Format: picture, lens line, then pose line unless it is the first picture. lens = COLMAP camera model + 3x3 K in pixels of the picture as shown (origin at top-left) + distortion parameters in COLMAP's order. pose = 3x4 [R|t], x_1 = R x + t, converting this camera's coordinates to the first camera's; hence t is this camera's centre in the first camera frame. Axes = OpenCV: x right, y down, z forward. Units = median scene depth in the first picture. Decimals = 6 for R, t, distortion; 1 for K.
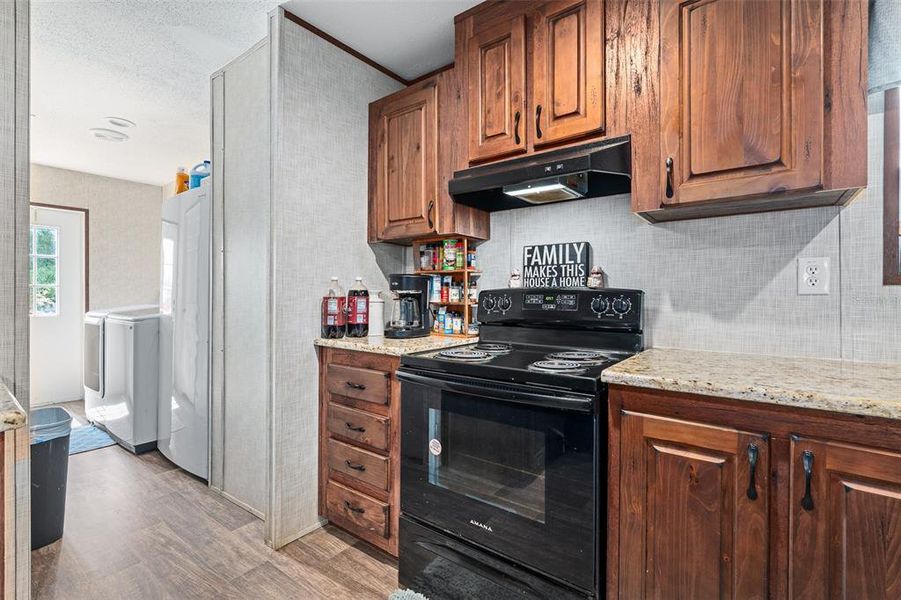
lens RADIAL K [[405.7, 0, 451.2], [0, 405.7, 297.6], [0, 0, 1]] dist [-0.001991, 0.000016]
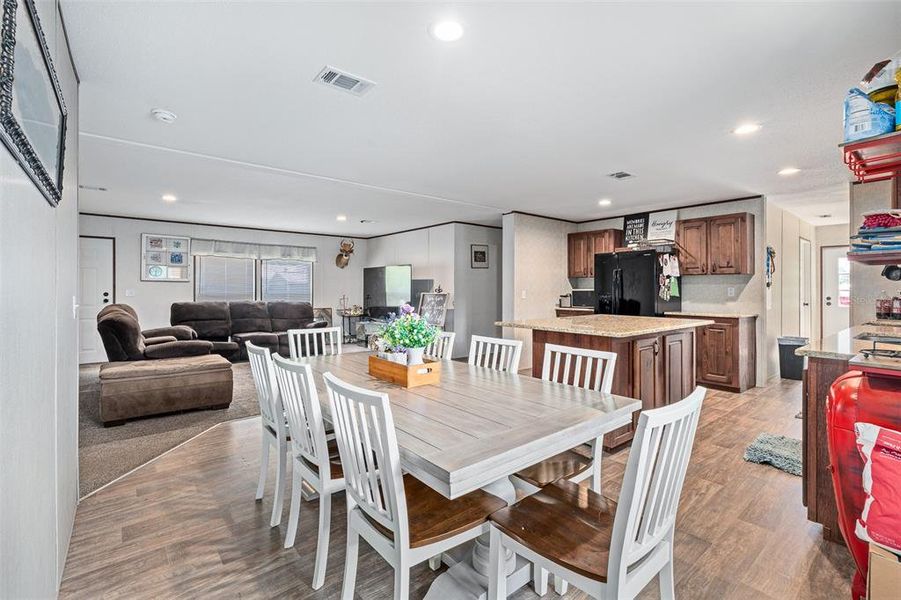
lens RADIAL K [[407.1, 0, 451.8], [0, 407.1, 287.1], [0, 0, 1]] dist [0.000203, 0.000322]
pose [[-0.226490, -0.004472, -0.974003, 2.303863], [-0.010849, 0.999939, -0.002068, -0.040051], [0.973953, 0.010098, -0.226525, -0.729706]]
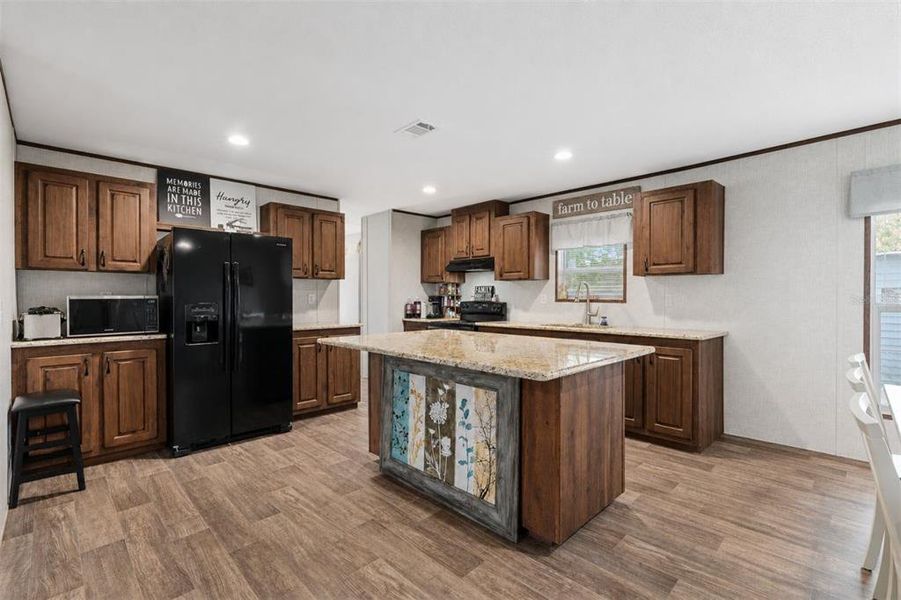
lens RADIAL K [[405.7, 0, 451.2], [0, 405.7, 297.6], [0, 0, 1]] dist [-0.001991, 0.000016]
pose [[0.990875, 0.000113, -0.134786, 0.385817], [-0.001199, 0.999967, -0.007976, -0.023775], [0.134780, 0.008065, 0.990843, -1.770464]]
